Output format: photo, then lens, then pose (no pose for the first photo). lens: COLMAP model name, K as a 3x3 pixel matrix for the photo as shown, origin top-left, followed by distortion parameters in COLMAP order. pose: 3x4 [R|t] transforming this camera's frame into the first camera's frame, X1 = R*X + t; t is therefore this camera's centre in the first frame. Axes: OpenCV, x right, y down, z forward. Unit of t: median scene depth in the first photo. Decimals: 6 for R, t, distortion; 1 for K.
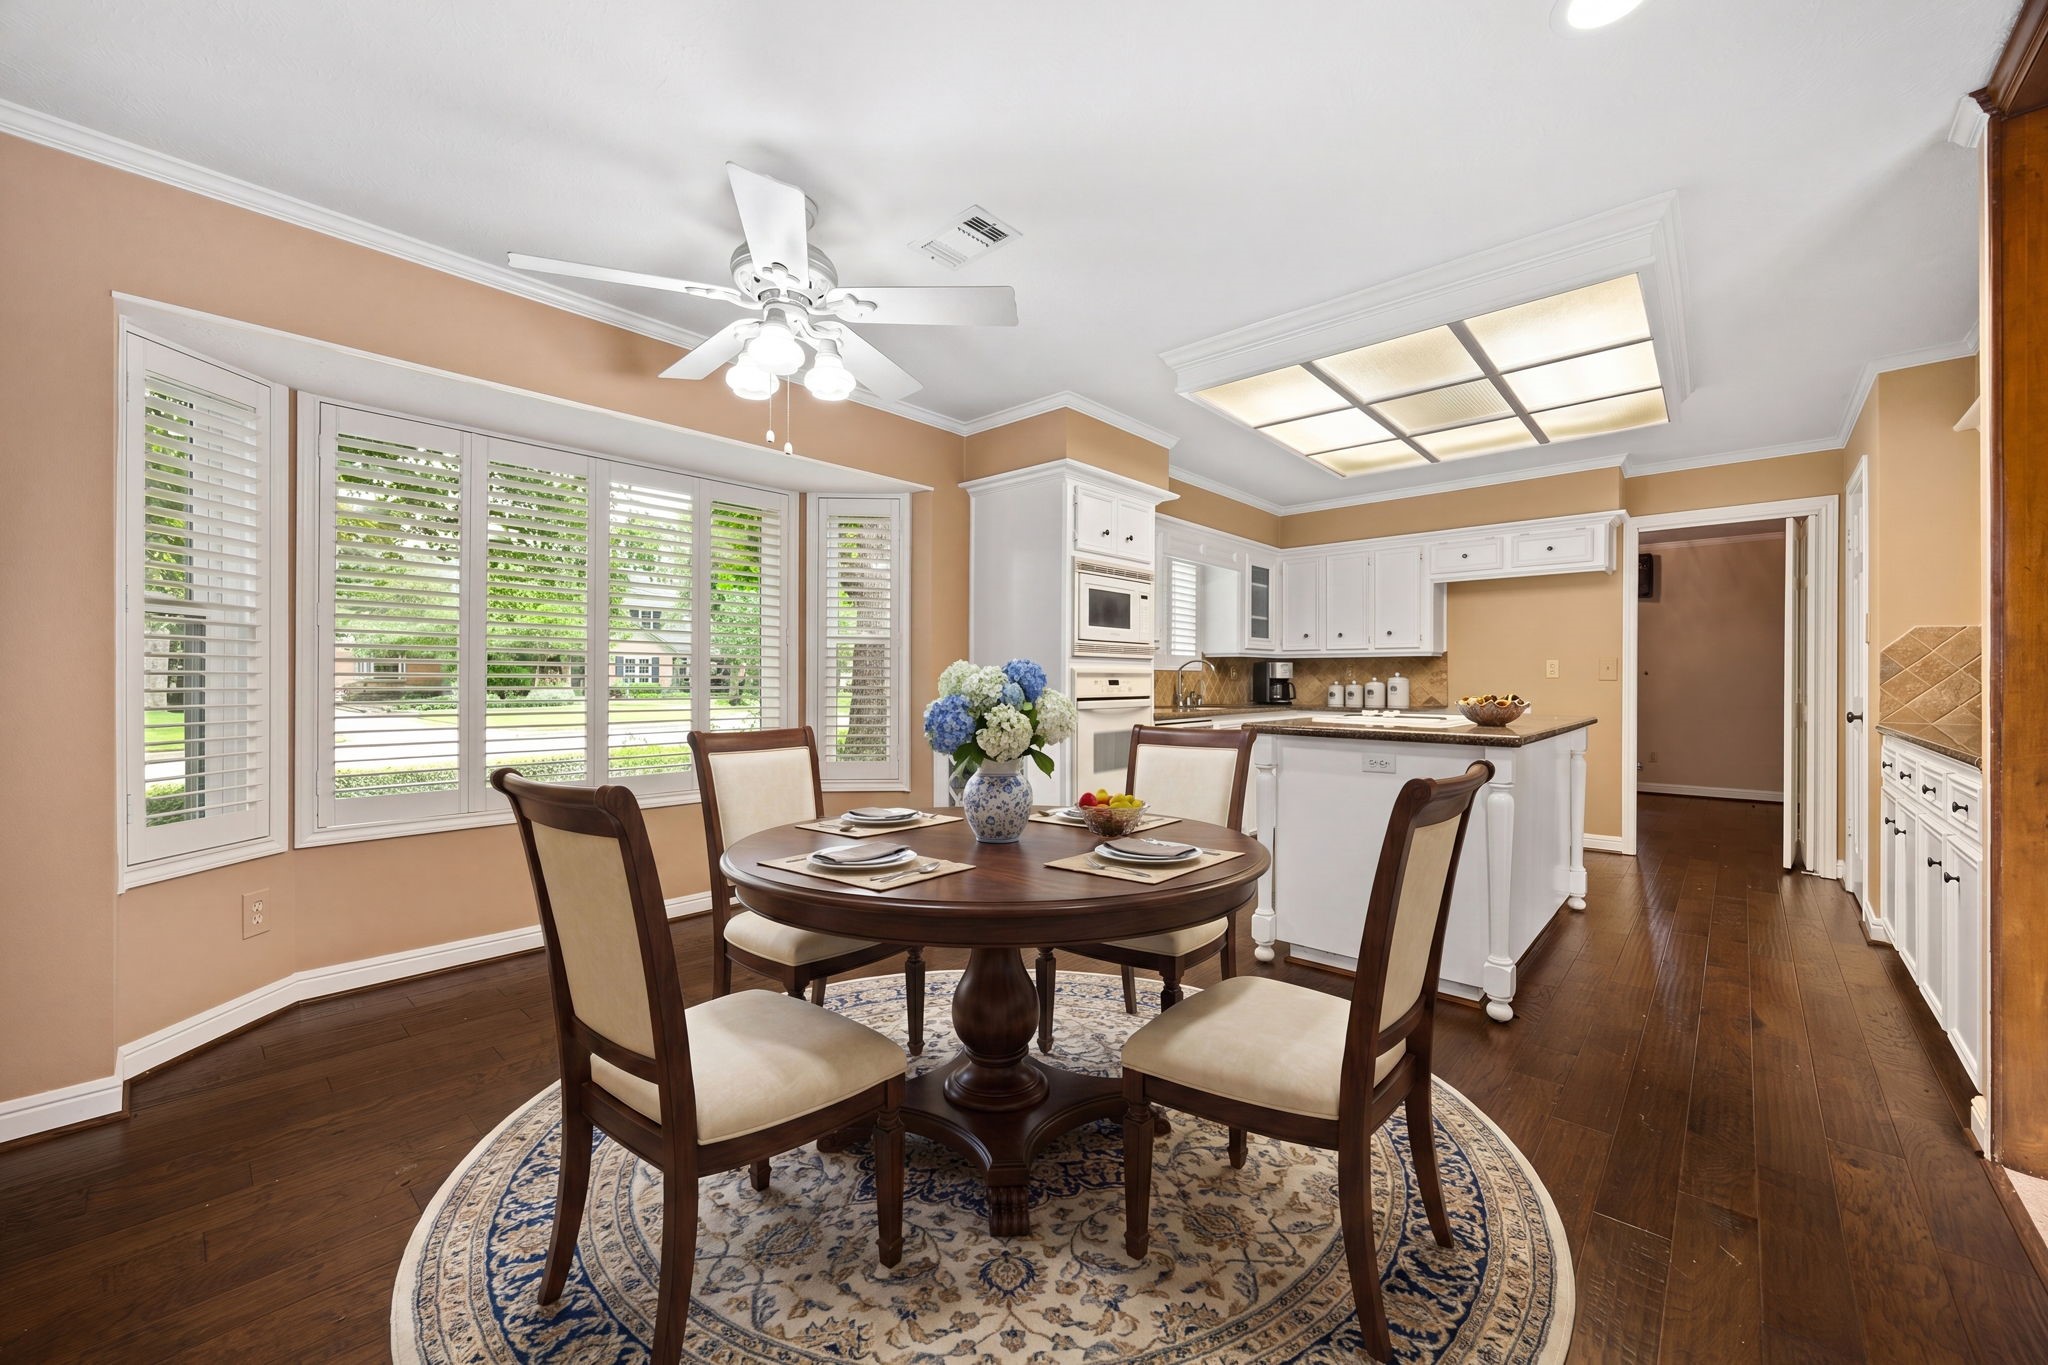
lens RADIAL K [[790.1, 0, 1022.2], [0, 790.1, 684.8], [0, 0, 1]] dist [-0.003609, -0.000257]
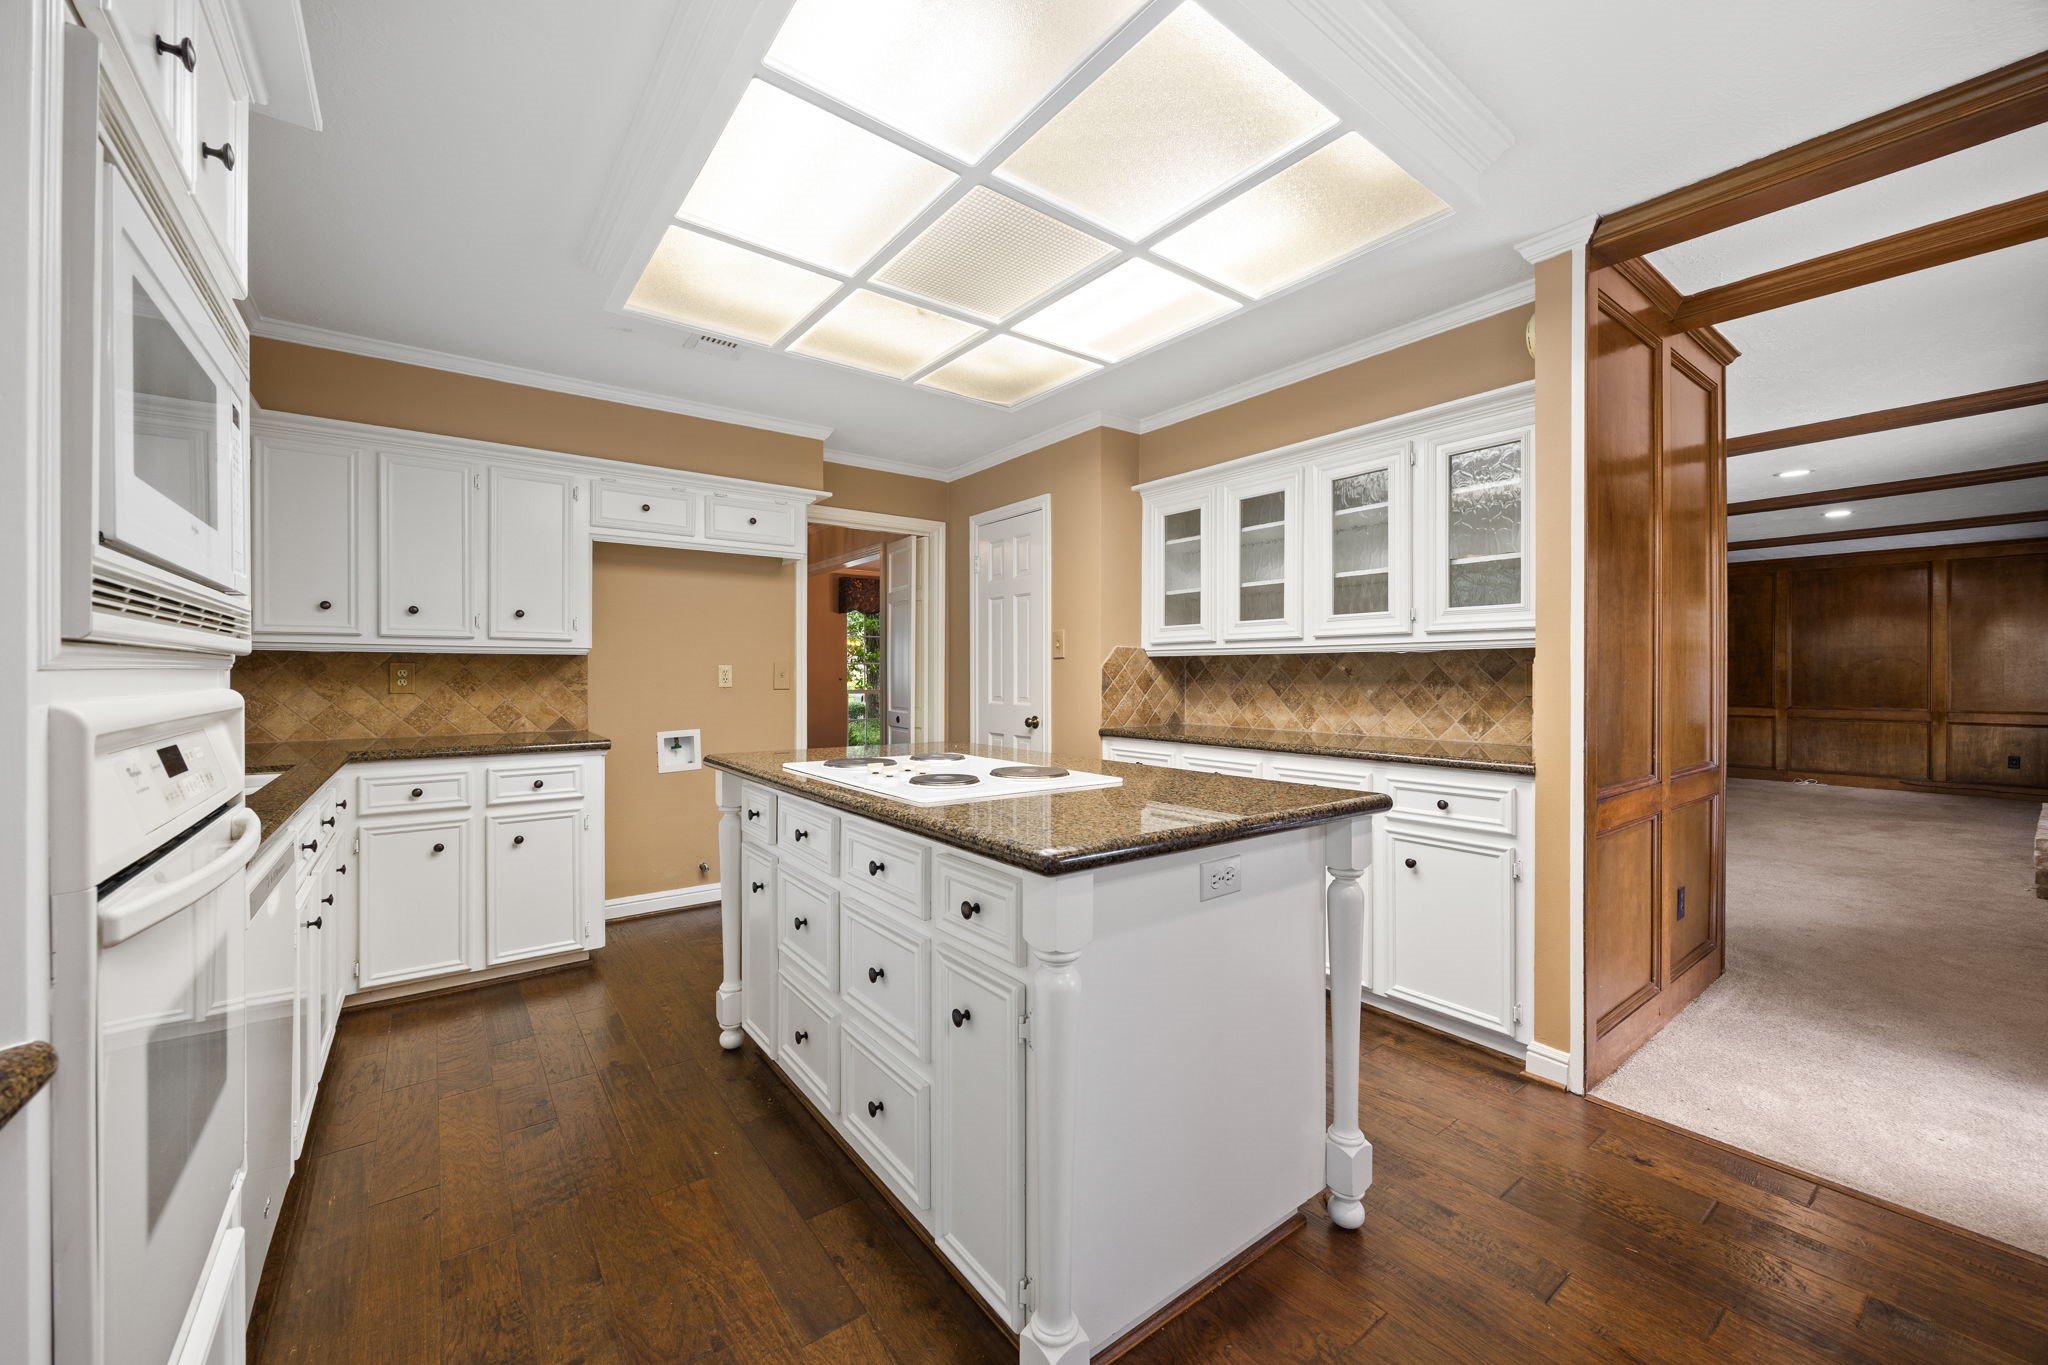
lens RADIAL K [[790.1, 0, 1028.9], [0, 790.1, 676.2], [0, 0, 1]] dist [-0.003609, -0.000257]
pose [[0.174187, -0.003357, 0.984707, -0.054861], [0.006493, 0.999976, 0.002261, -0.023856], [-0.984691, 0.006000, 0.174205, 0.694958]]
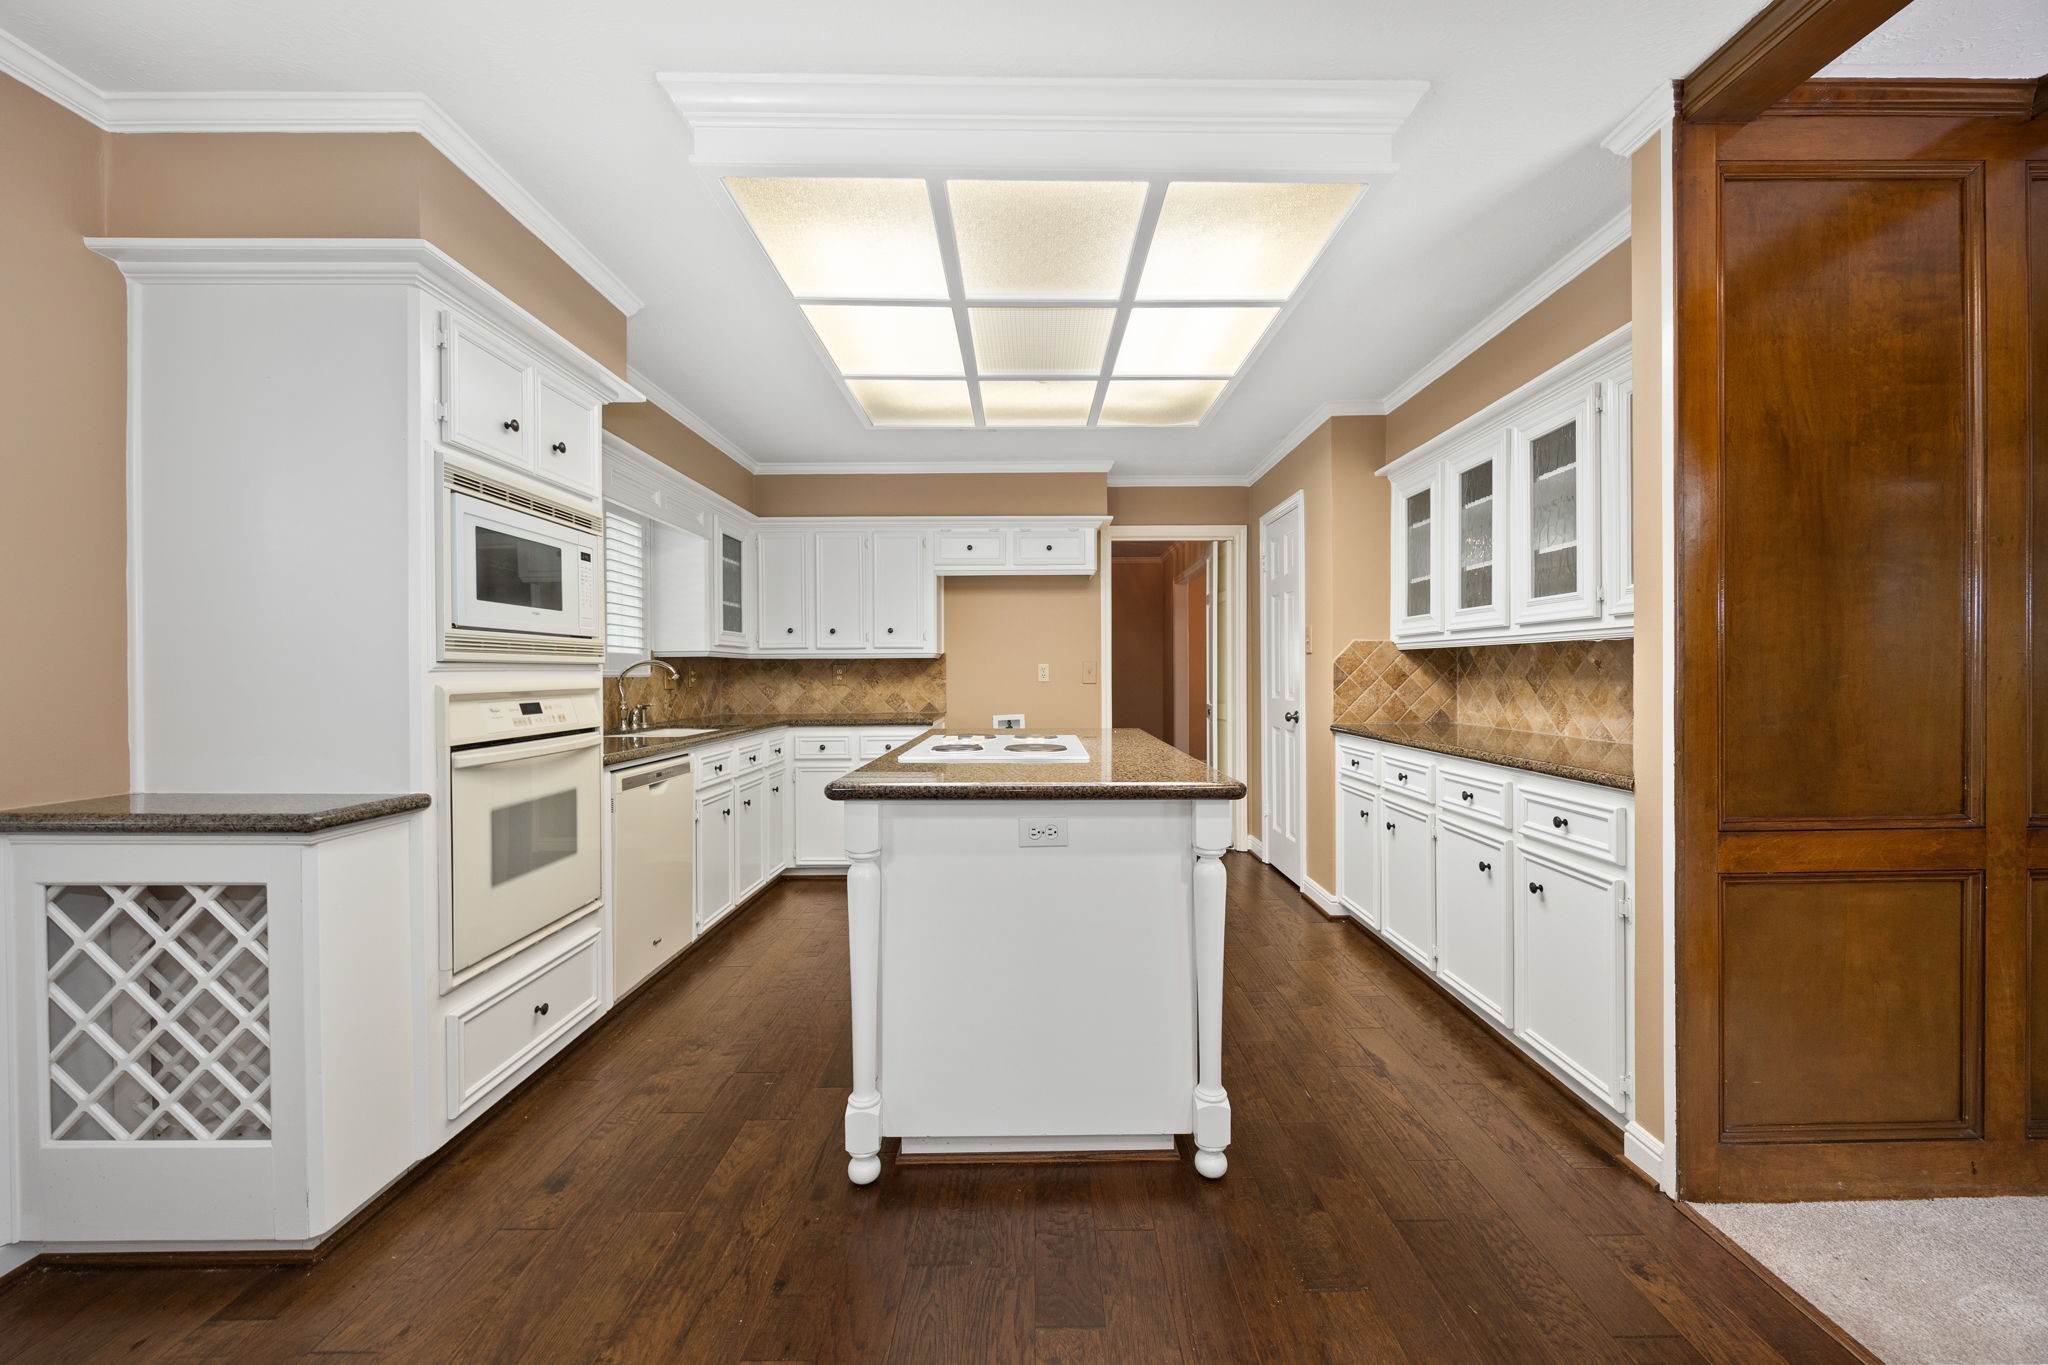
lens RADIAL K [[790.1, 0, 1042.1], [0, 790.1, 676.6], [0, 0, 1]] dist [-0.003609, -0.000257]
pose [[0.729172, -0.009668, 0.684262, 0.002462], [0.011230, 0.999935, 0.002162, -0.020775], [-0.684238, 0.006107, 0.729233, 0.351671]]
